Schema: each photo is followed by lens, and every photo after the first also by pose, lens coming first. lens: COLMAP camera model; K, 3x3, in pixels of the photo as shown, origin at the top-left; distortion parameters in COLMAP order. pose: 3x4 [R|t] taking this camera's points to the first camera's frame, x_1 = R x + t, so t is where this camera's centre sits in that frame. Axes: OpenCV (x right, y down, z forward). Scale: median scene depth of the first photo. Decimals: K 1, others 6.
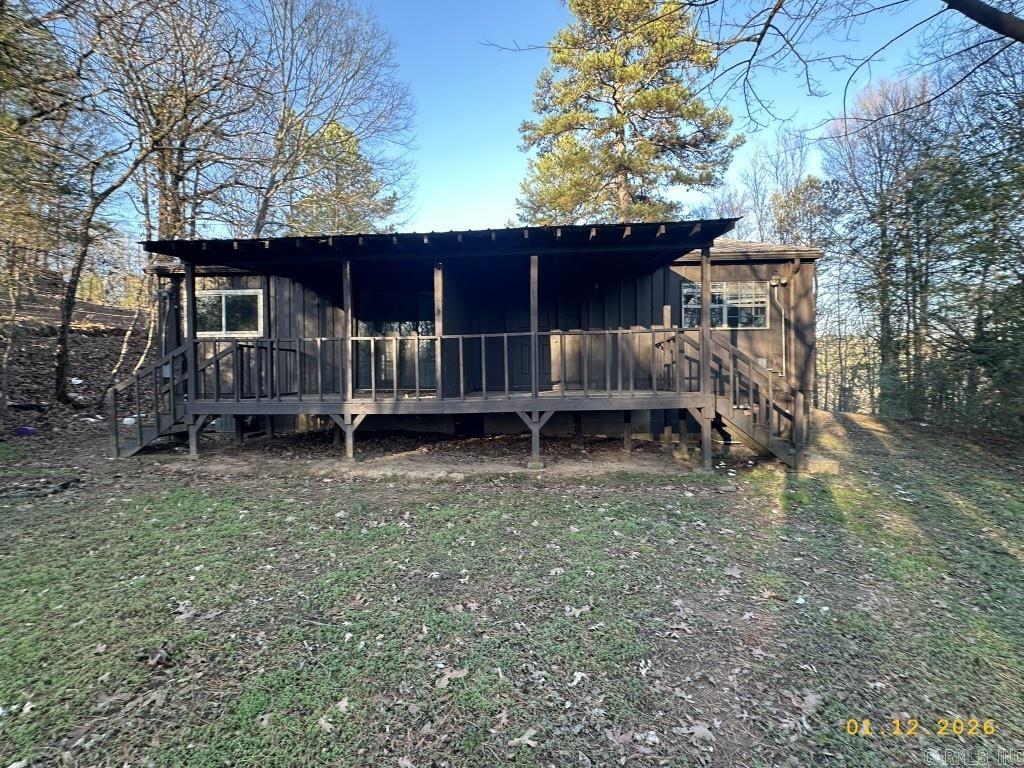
lens RADIAL K [[471.0, 0, 512.0], [0, 471.0, 384.0], [0, 0, 1]] dist [0.000572, 0.000332]
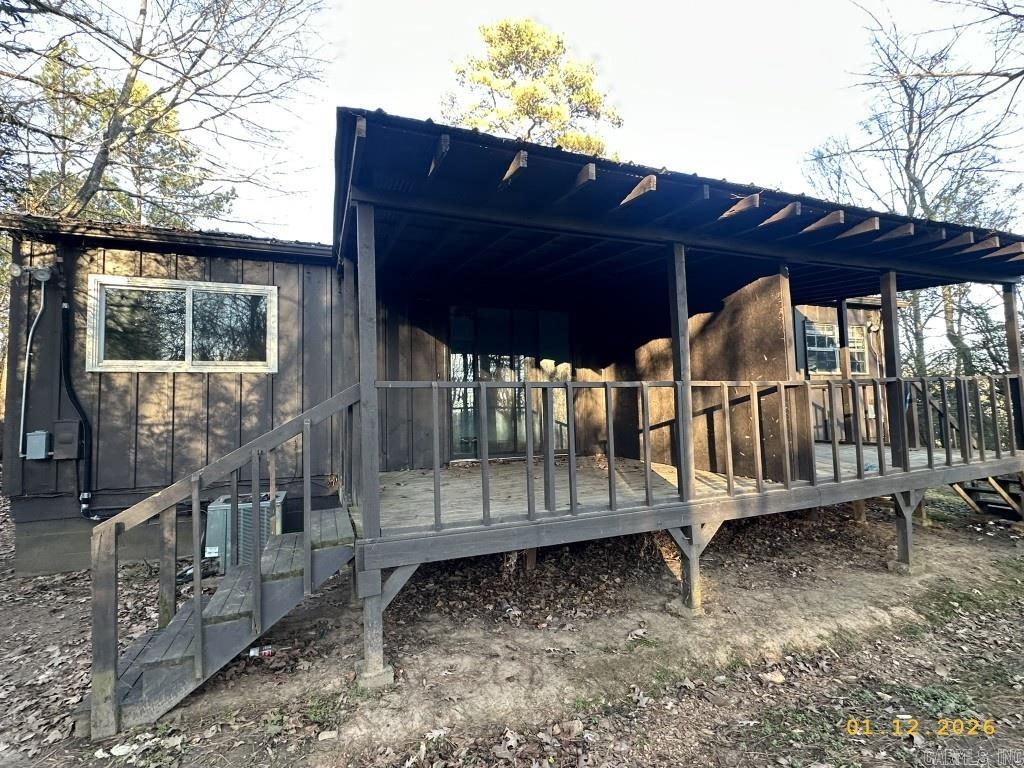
lens RADIAL K [[471.0, 0, 512.0], [0, 471.0, 384.0], [0, 0, 1]] dist [0.000572, 0.000332]
pose [[0.906079, 0.007782, 0.423038, -0.512025], [0.026270, 0.996867, -0.074604, -0.039624], [-0.422293, 0.078710, 0.903036, 0.397106]]
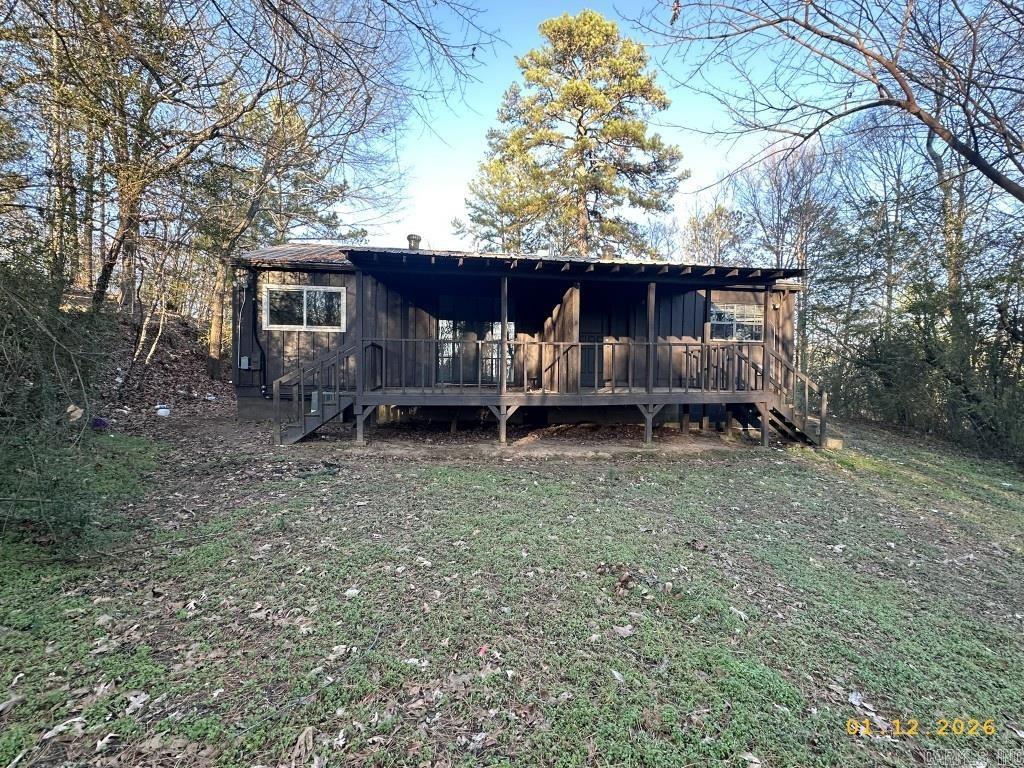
lens RADIAL K [[471.0, 0, 512.0], [0, 471.0, 384.0], [0, 0, 1]] dist [0.000572, 0.000332]
pose [[0.975087, 0.014961, 0.221319, -0.396571], [-0.017820, 0.999781, 0.010927, -0.002840], [-0.221108, -0.014598, 0.975140, -0.110970]]
